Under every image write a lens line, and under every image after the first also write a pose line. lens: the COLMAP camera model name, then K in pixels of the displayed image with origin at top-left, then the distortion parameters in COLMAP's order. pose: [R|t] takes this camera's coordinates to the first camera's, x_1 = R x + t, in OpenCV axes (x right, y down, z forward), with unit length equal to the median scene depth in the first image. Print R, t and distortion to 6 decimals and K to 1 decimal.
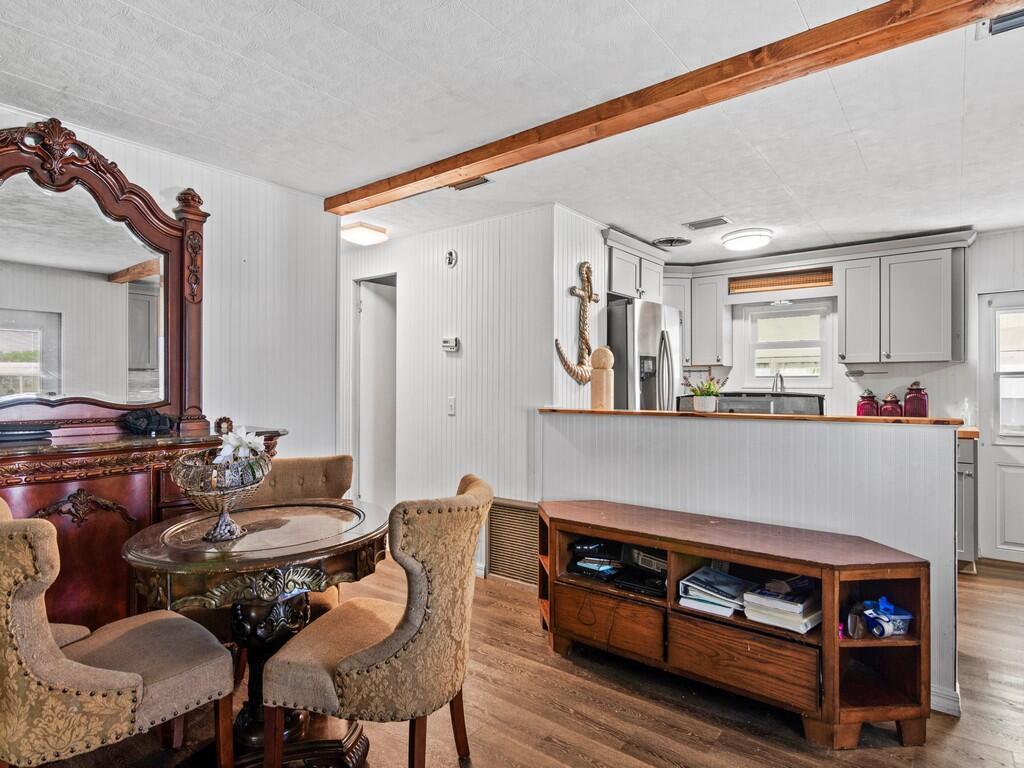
lens RADIAL K [[548.9, 0, 520.2], [0, 548.9, 387.3], [0, 0, 1]] dist [-0.002985, 0.000439]
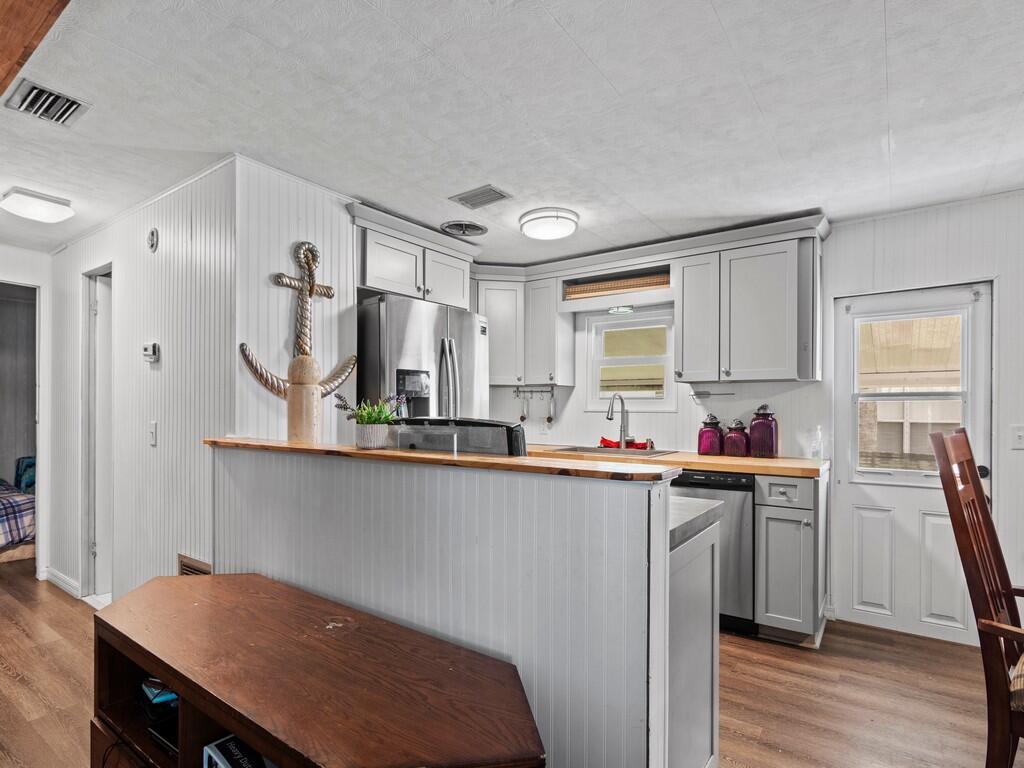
lens RADIAL K [[529.4, 0, 501.7], [0, 529.4, 413.0], [0, 0, 1]] dist [-0.005804, -0.003361]
pose [[0.999287, 0.004871, 0.037441, 0.331103], [-0.005107, 0.999968, 0.006227, -0.001277], [-0.037410, -0.006414, 0.999279, 0.246542]]
